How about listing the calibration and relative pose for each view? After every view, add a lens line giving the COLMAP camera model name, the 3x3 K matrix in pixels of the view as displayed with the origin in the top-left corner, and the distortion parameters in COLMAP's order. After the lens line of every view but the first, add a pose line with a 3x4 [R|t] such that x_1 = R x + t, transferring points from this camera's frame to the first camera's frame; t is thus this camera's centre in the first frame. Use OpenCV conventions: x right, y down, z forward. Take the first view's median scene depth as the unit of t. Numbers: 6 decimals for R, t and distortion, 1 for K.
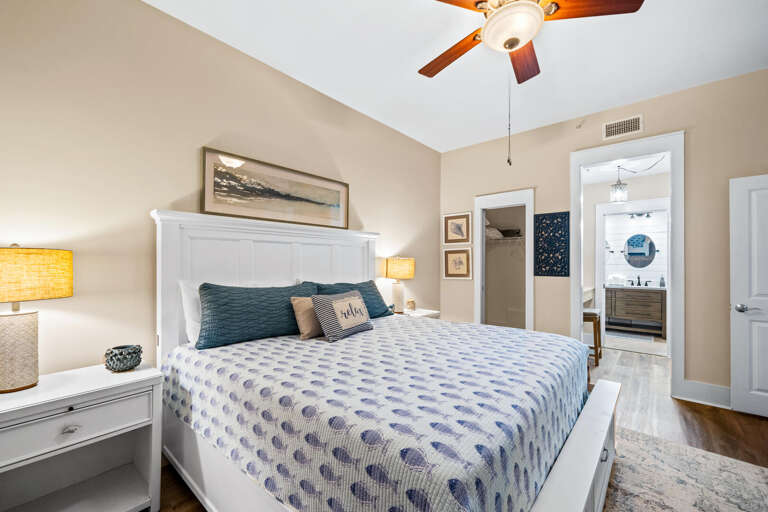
lens RADIAL K [[312.1, 0, 383.0], [0, 312.1, 264.0], [0, 0, 1]] dist [0.000138, 0.000008]
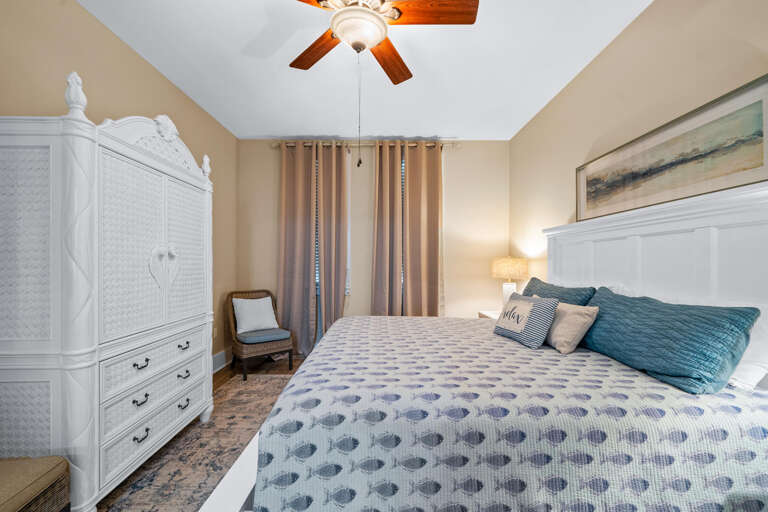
lens RADIAL K [[312.1, 0, 383.0], [0, 312.1, 264.0], [0, 0, 1]] dist [0.000138, 0.000008]
pose [[-0.742524, 0.001169, -0.669818, 0.756415], [0.001412, 0.999999, 0.000180, -0.001583], [0.669818, -0.000812, -0.742525, 1.314296]]
